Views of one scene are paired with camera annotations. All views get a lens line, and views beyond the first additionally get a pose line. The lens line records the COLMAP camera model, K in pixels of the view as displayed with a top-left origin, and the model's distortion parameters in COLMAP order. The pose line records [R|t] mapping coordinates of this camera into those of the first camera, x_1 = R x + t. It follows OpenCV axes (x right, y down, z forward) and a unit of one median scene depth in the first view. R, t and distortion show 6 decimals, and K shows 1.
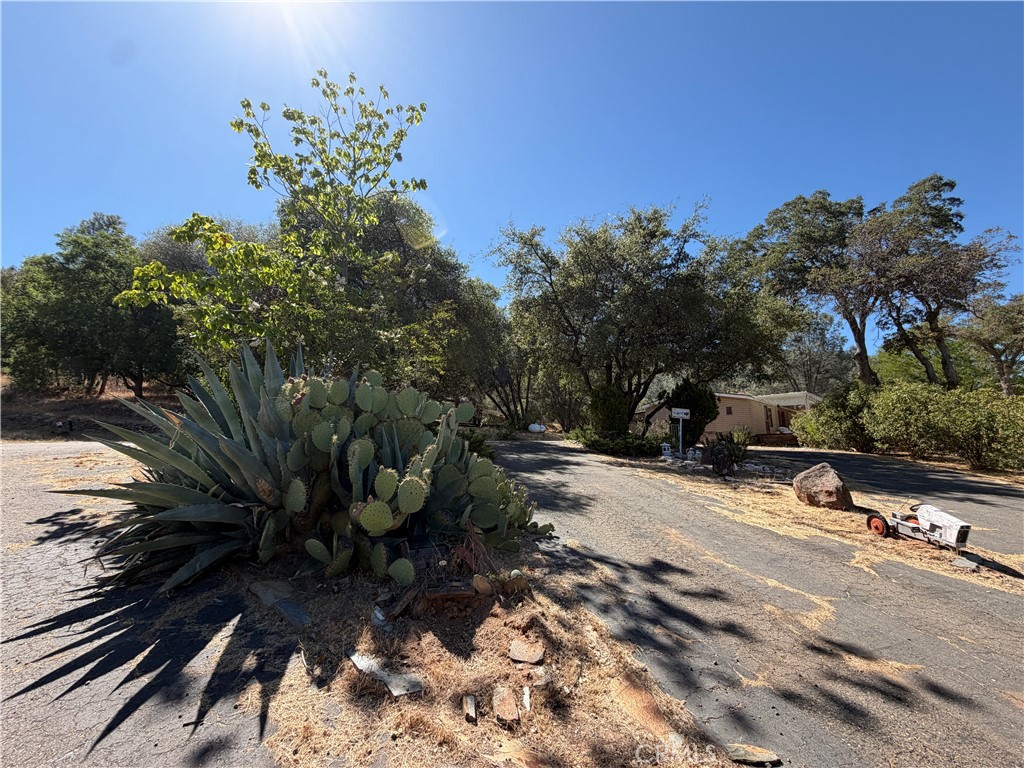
lens RADIAL K [[411.9, 0, 512.0], [0, 411.9, 384.0], [0, 0, 1]] dist [0.000396, 0.000202]
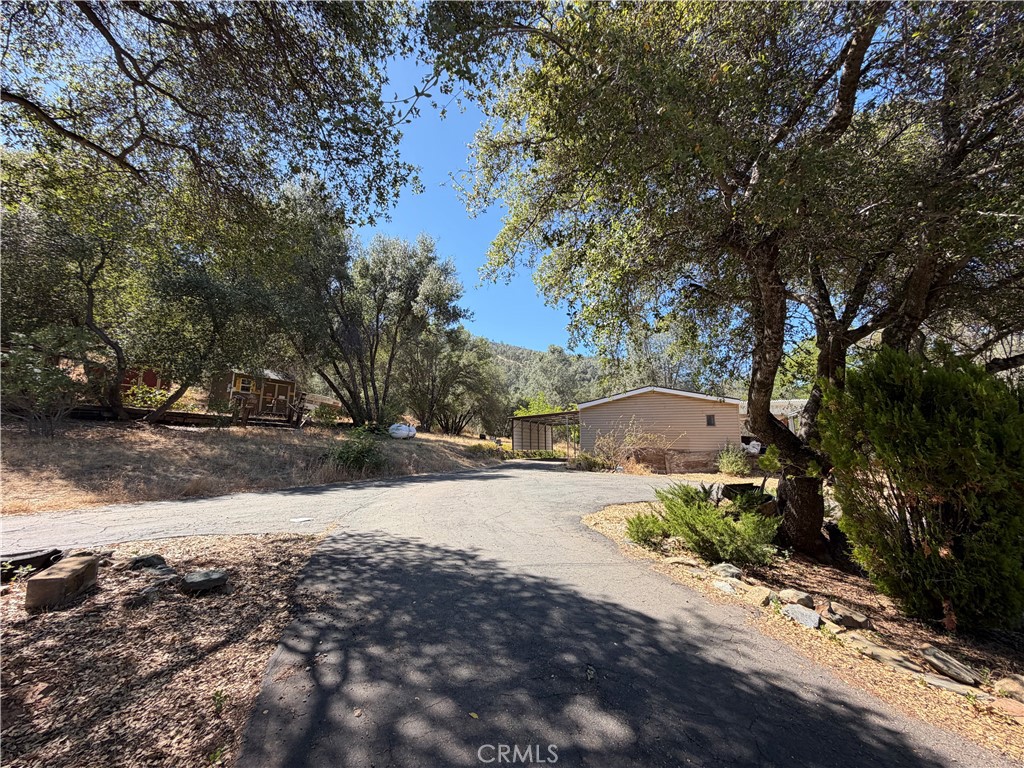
lens RADIAL K [[411.9, 0, 512.0], [0, 411.9, 384.0], [0, 0, 1]] dist [0.000396, 0.000202]
pose [[0.921947, 0.068861, 0.381145, -0.026188], [-0.080403, 0.996658, 0.014419, 0.014534], [-0.378879, -0.043939, 0.924403, 0.343194]]
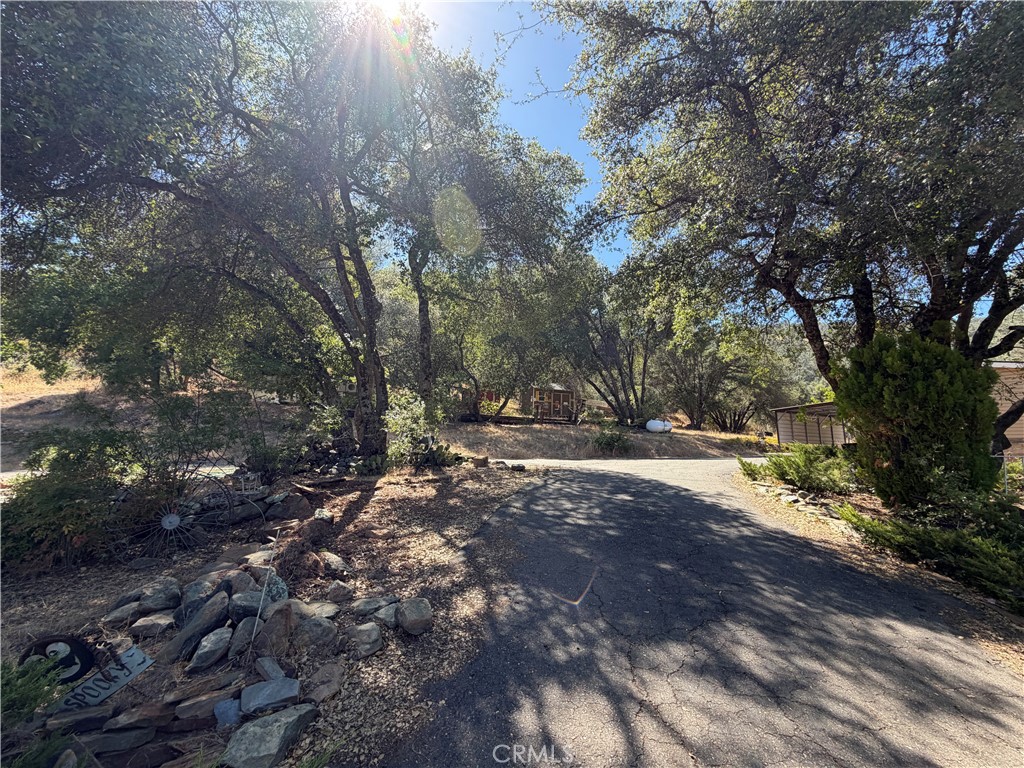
lens RADIAL K [[412.3, 0, 510.1], [0, 412.3, 379.3], [0, 0, 1]] dist [0.000345, 0.000009]
pose [[0.962953, -0.026378, -0.268377, 0.006437], [0.030754, 0.999454, 0.012114, 0.010299], [0.267910, -0.019918, 0.963238, 0.232448]]
